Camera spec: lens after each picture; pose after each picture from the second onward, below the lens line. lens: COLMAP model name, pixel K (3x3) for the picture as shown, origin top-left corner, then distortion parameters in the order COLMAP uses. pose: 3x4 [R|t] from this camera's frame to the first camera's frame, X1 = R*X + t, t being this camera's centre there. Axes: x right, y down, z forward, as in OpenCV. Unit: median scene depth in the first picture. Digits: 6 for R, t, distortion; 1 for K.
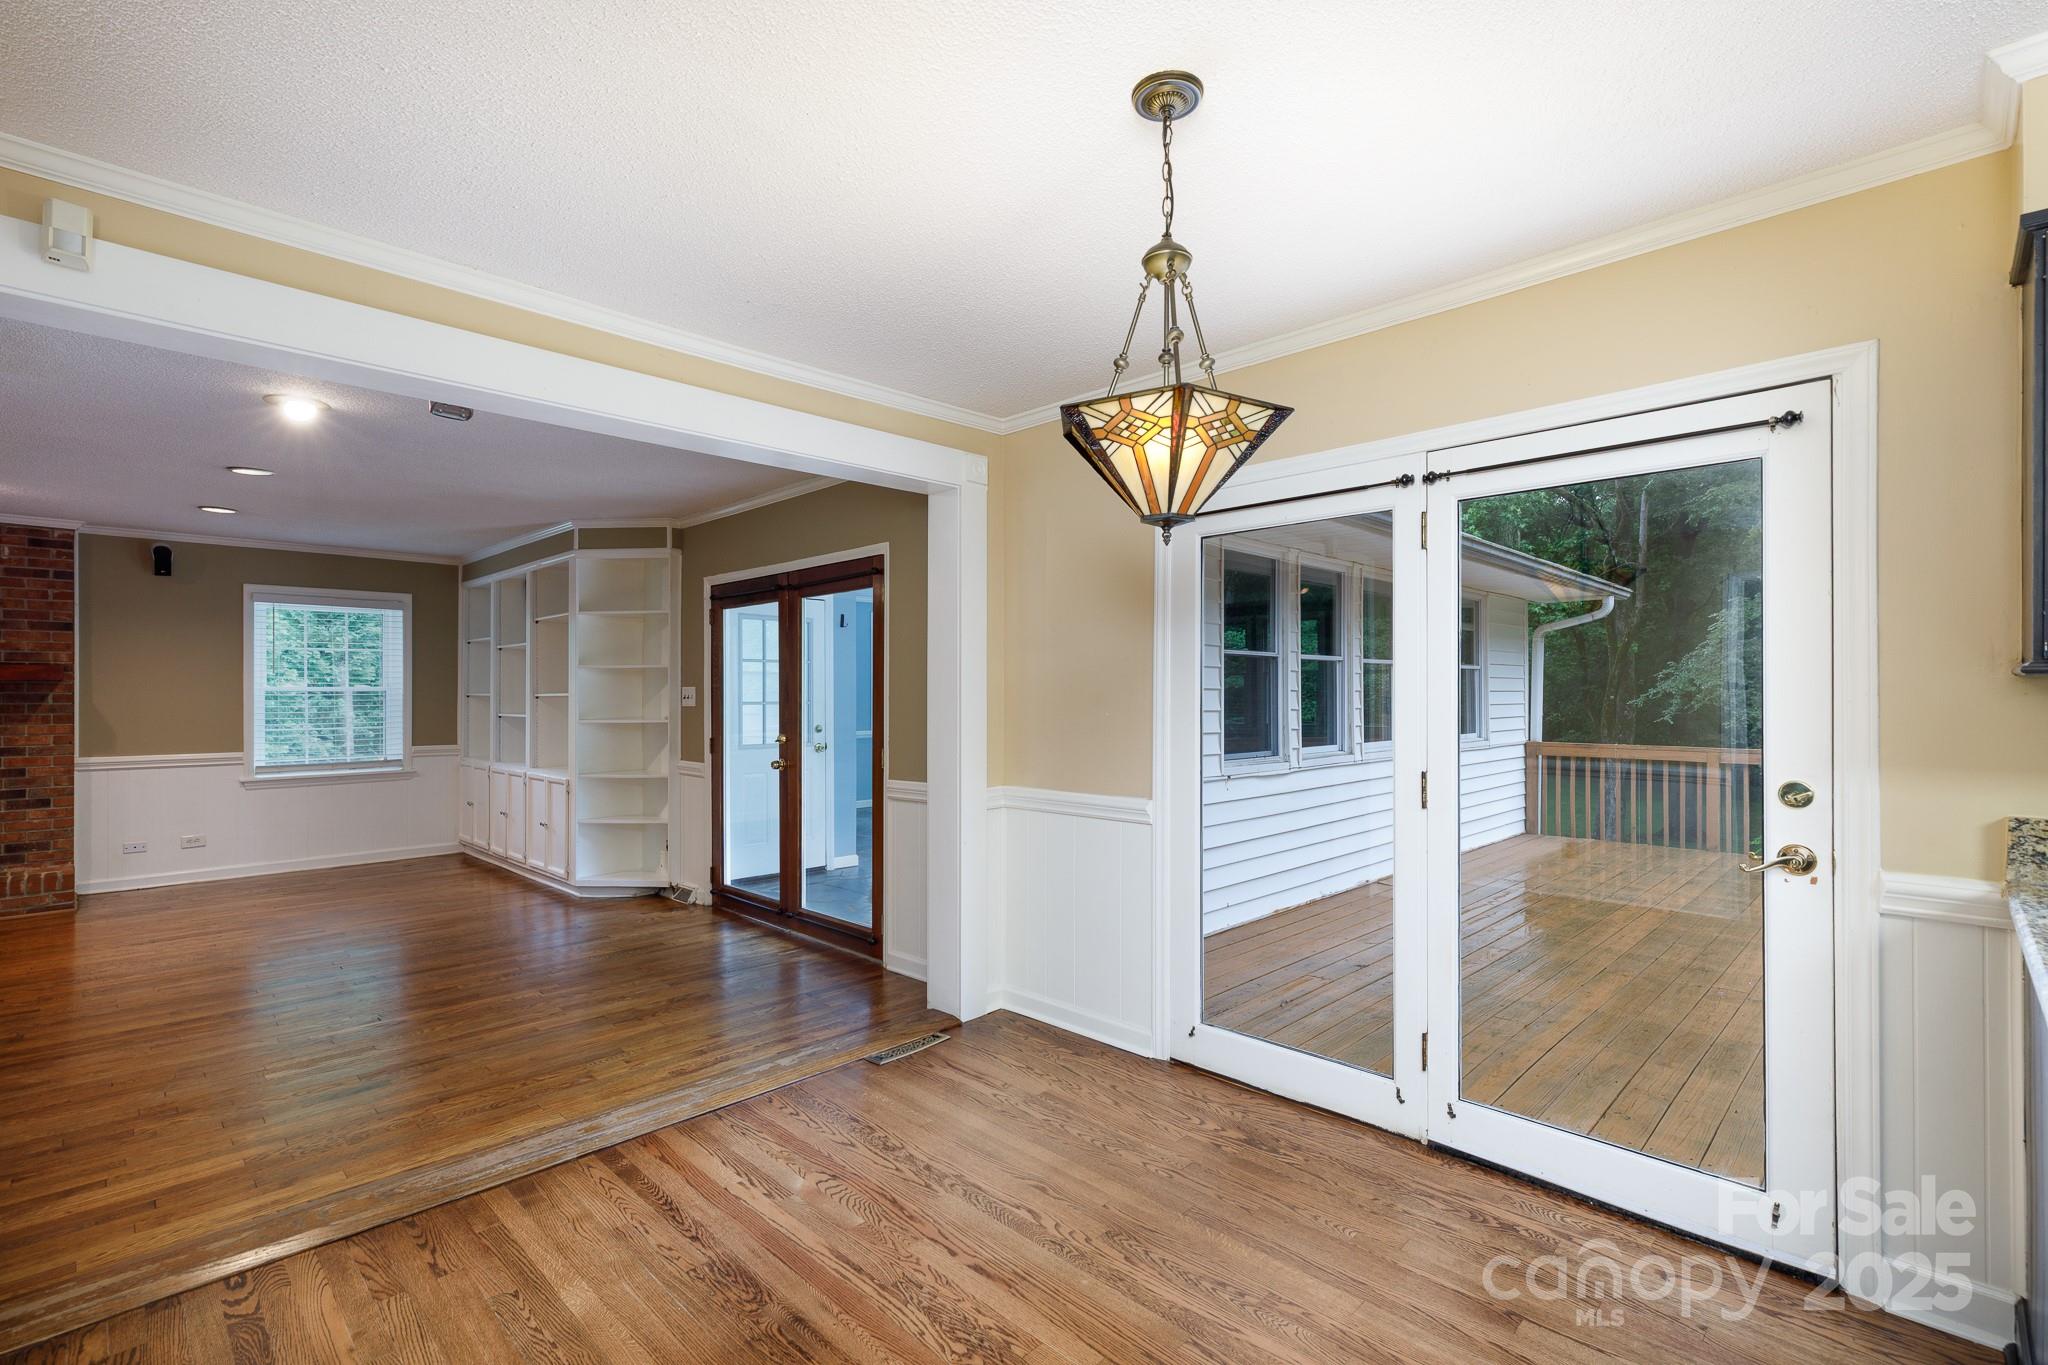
lens RADIAL K [[925.6, 0, 1014.6], [0, 925.6, 690.6], [0, 0, 1]] dist [0.005313, 0.000234]
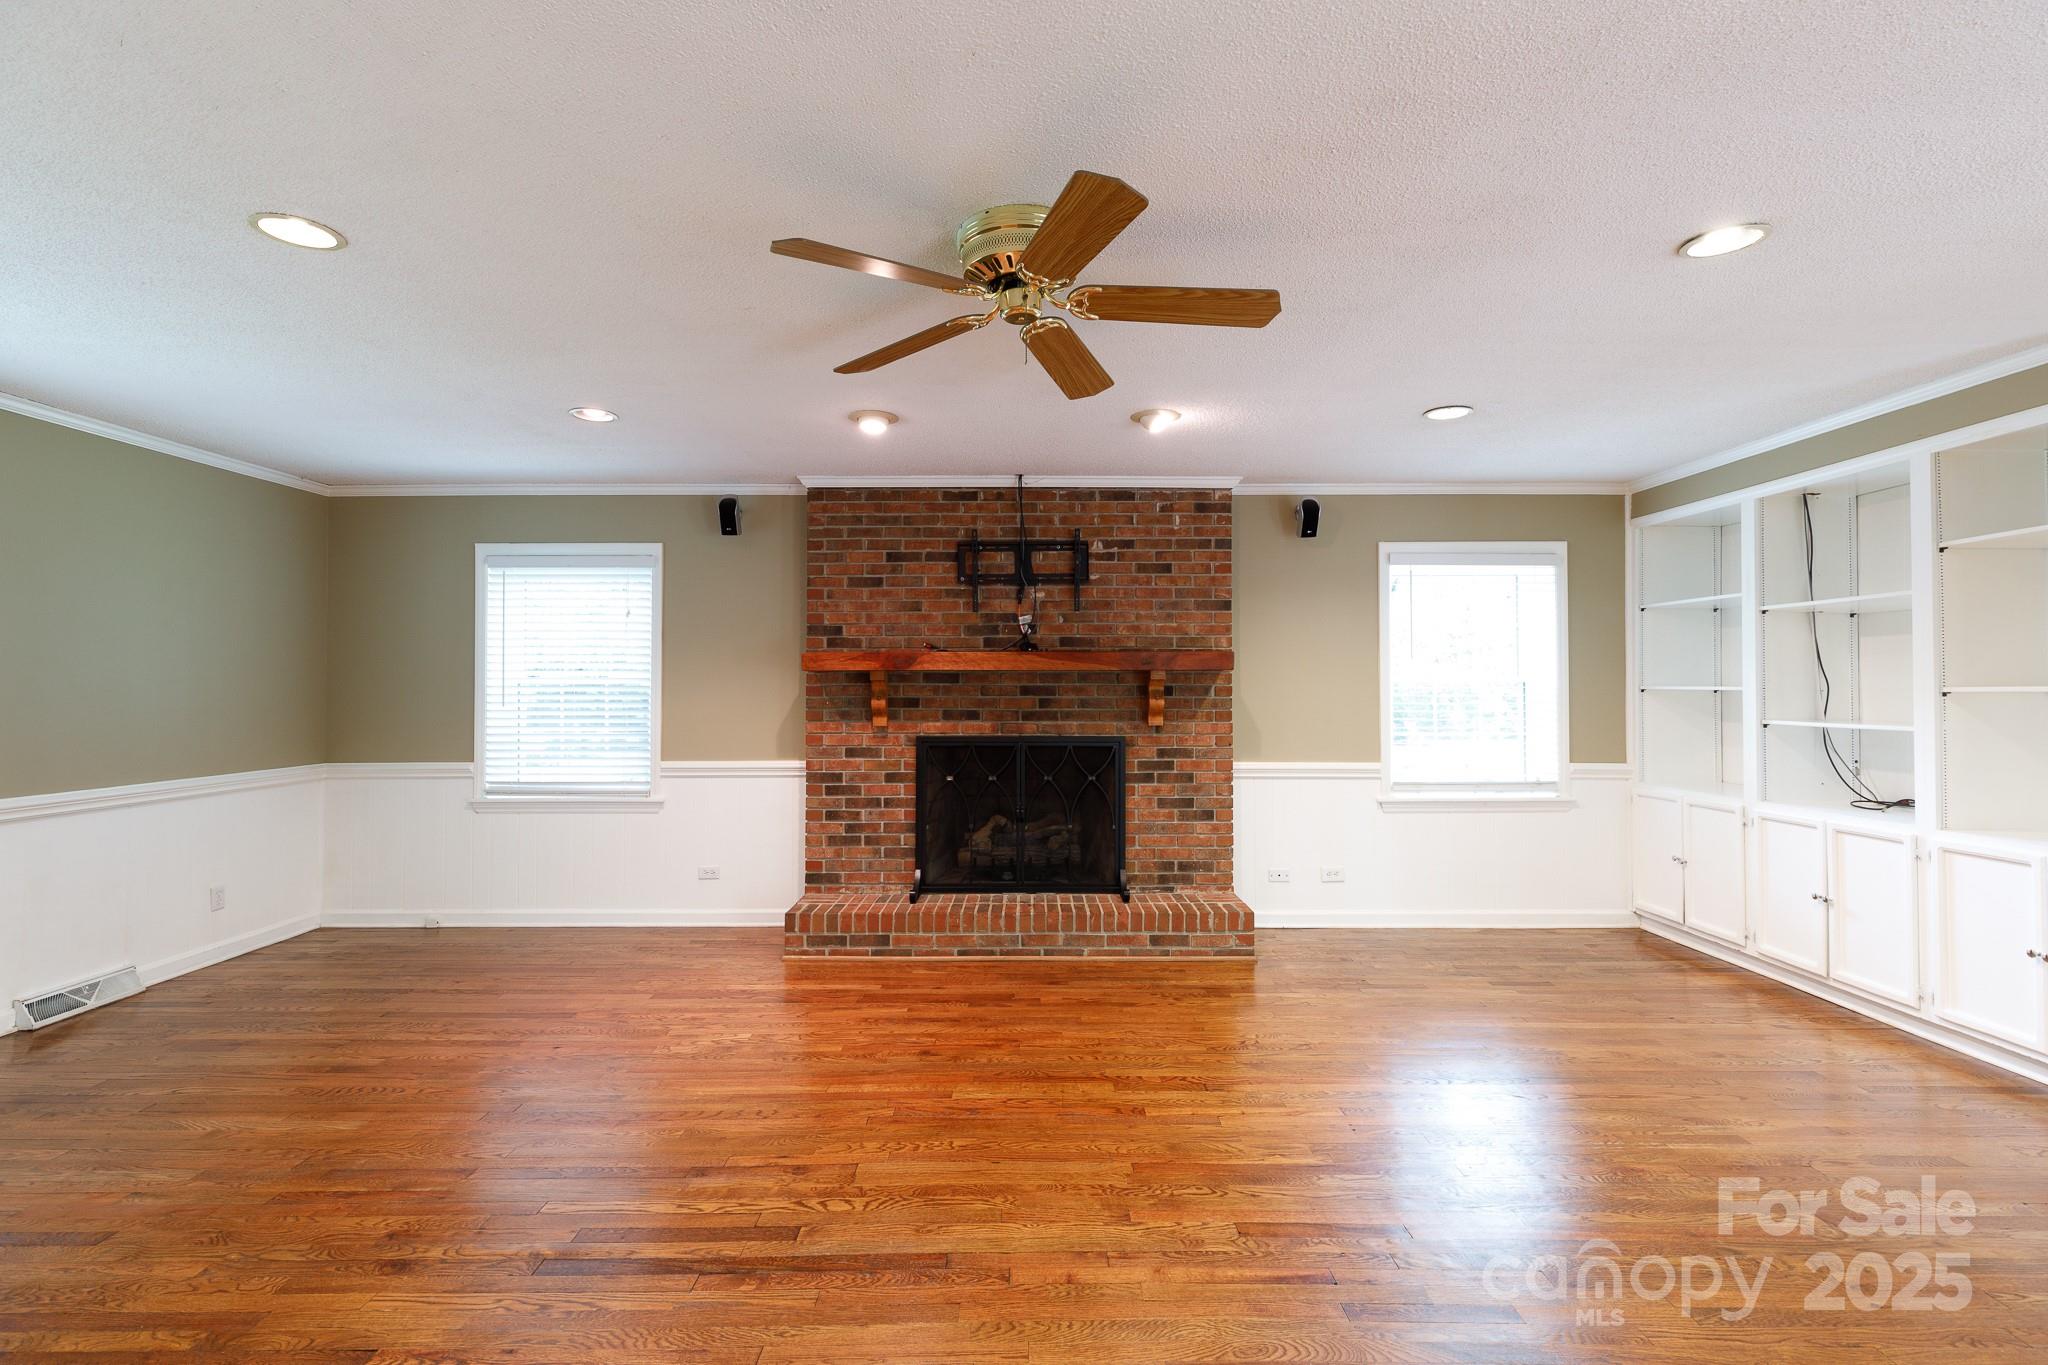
lens RADIAL K [[925.6, 0, 1019.7], [0, 925.6, 665.5], [0, 0, 1]] dist [0.005313, 0.000234]
pose [[0.706187, -0.008414, -0.707975, -0.553907], [0.000590, 0.999936, -0.011295, -0.005383], [0.708025, 0.007559, 0.706147, 0.279274]]
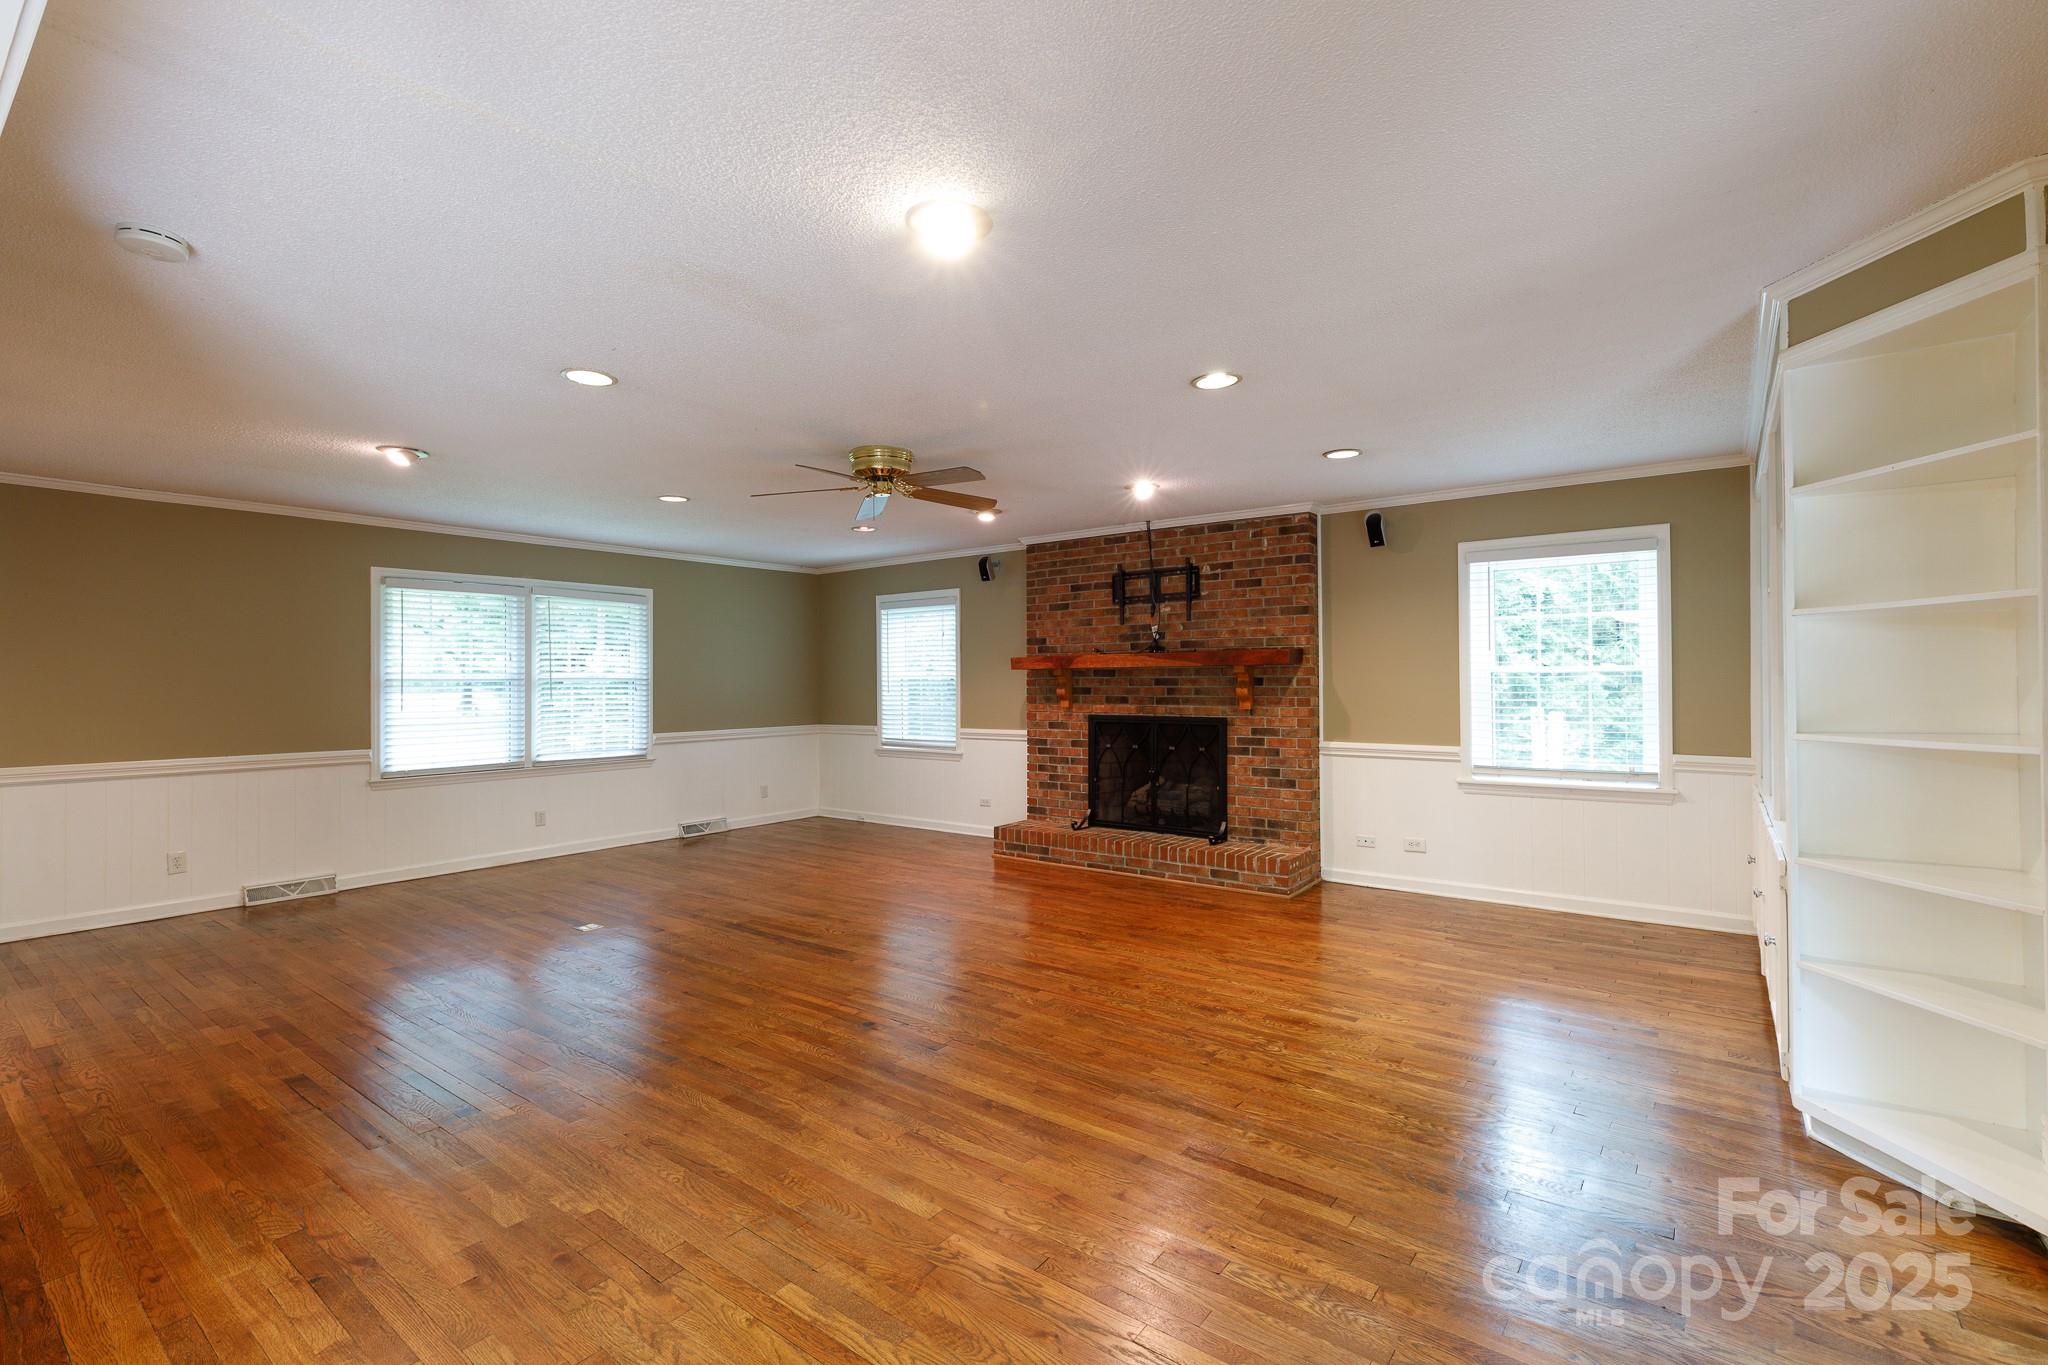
lens RADIAL K [[925.6, 0, 1032.7], [0, 925.6, 666.3], [0, 0, 1]] dist [0.005313, 0.000234]
pose [[0.132843, -0.012785, -0.991055, -0.069526], [0.011264, 0.999872, -0.011389, -0.000105], [0.991073, -0.009650, 0.132970, 0.569341]]
